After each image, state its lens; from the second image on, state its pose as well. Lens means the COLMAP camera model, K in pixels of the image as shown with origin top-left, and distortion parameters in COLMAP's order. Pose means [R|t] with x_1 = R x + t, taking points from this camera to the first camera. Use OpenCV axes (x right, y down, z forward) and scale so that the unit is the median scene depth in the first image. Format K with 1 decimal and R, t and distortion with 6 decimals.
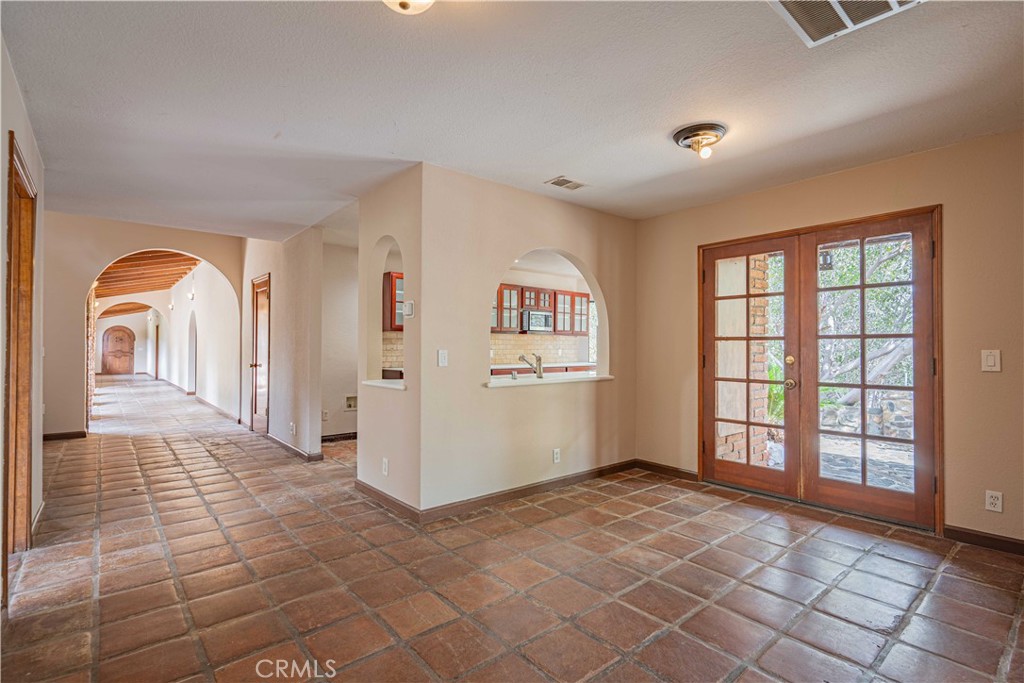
lens RADIAL K [[492.3, 0, 511.5], [0, 492.3, 342.3], [0, 0, 1]] dist [0.000055, -0.001111]
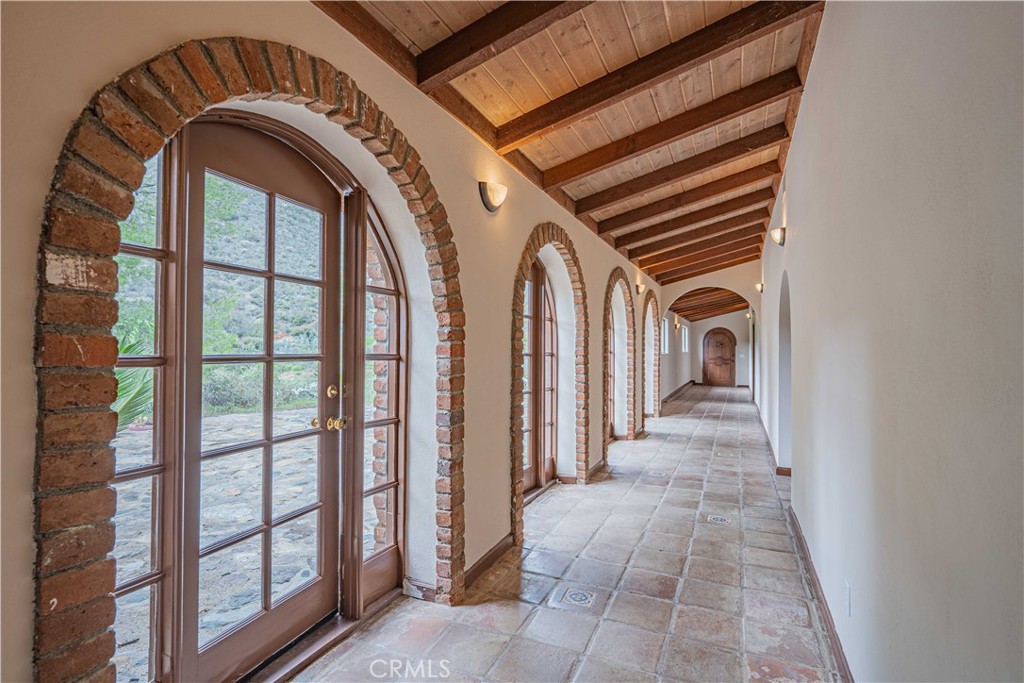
lens RADIAL K [[492.3, 0, 512.1], [0, 492.3, 341.7], [0, 0, 1]] dist [0.000055, -0.001111]
pose [[0.431559, -0.015414, -0.901953, -0.185891], [0.003369, 0.999875, -0.015476, 0.001780], [0.902078, 0.003640, 0.431557, 0.309458]]
